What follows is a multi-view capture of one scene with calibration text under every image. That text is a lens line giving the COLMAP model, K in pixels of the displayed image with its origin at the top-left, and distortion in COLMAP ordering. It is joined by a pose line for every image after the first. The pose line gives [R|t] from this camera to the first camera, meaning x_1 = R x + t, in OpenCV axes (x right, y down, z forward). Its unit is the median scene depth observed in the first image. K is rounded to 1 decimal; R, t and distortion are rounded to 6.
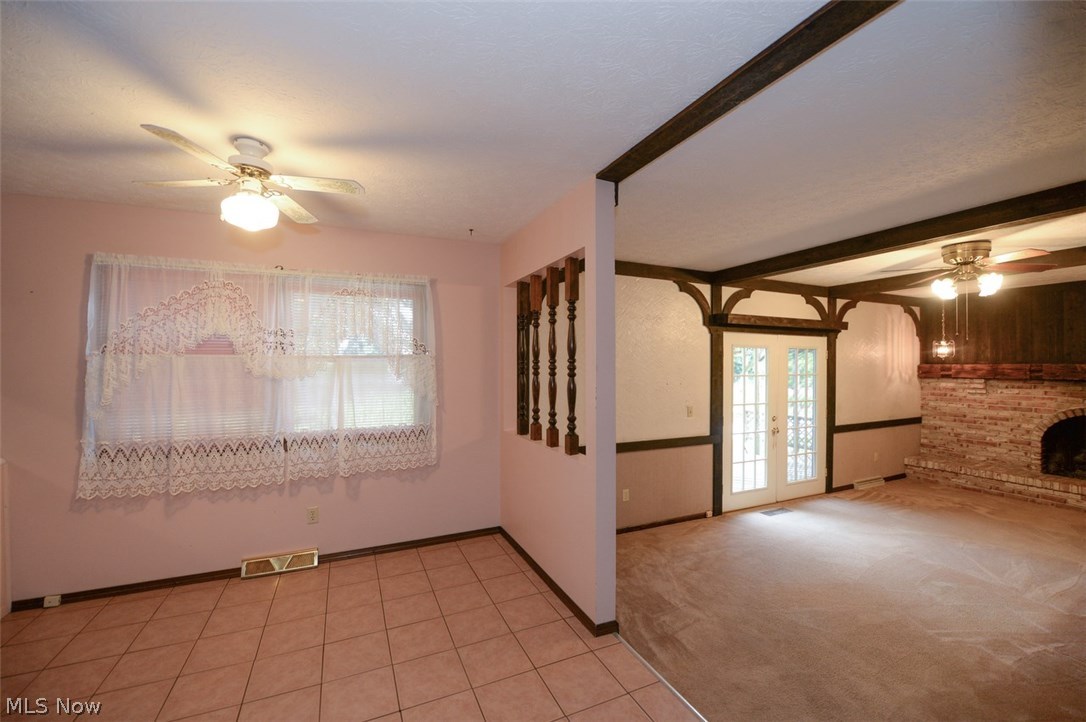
lens RADIAL K [[433.7, 0, 539.9], [0, 433.7, 359.9], [0, 0, 1]] dist [-0.026112, -0.000085]
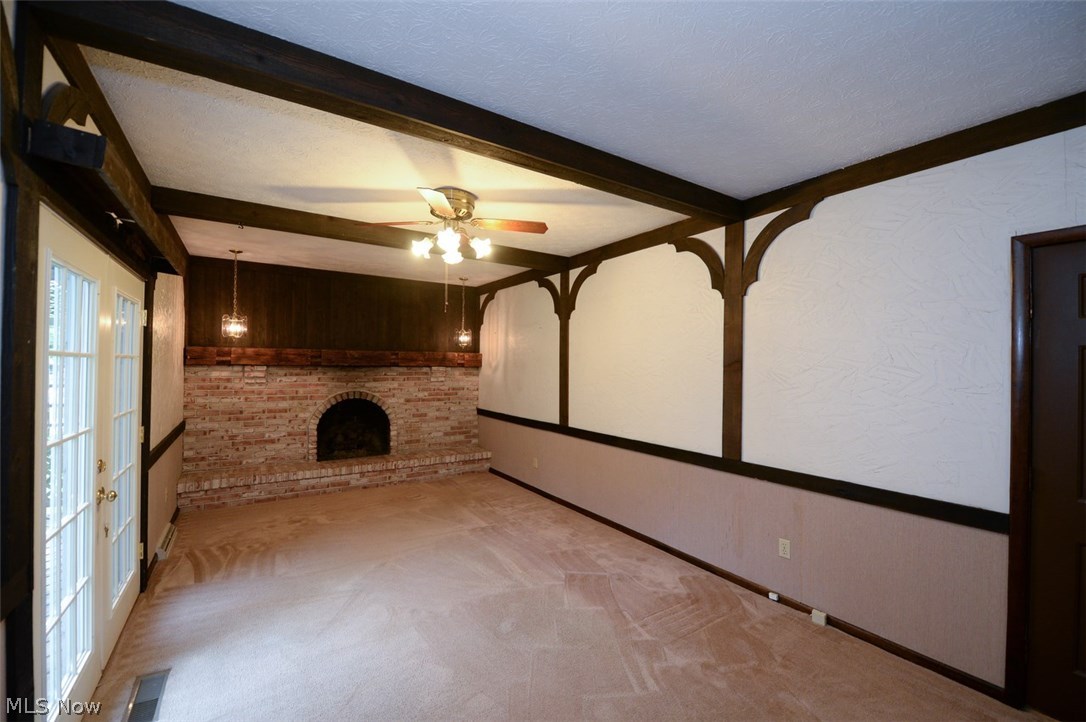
lens RADIAL K [[453.3, 0, 543.0], [0, 453.3, 361.0], [0, 0, 1]] dist [-0.020414, 0.000048]
pose [[-0.152564, 0.006095, 0.988275, 0.077084], [-0.022369, 0.999704, -0.009619, 0.032954], [-0.988040, -0.023574, -0.152382, 0.605548]]
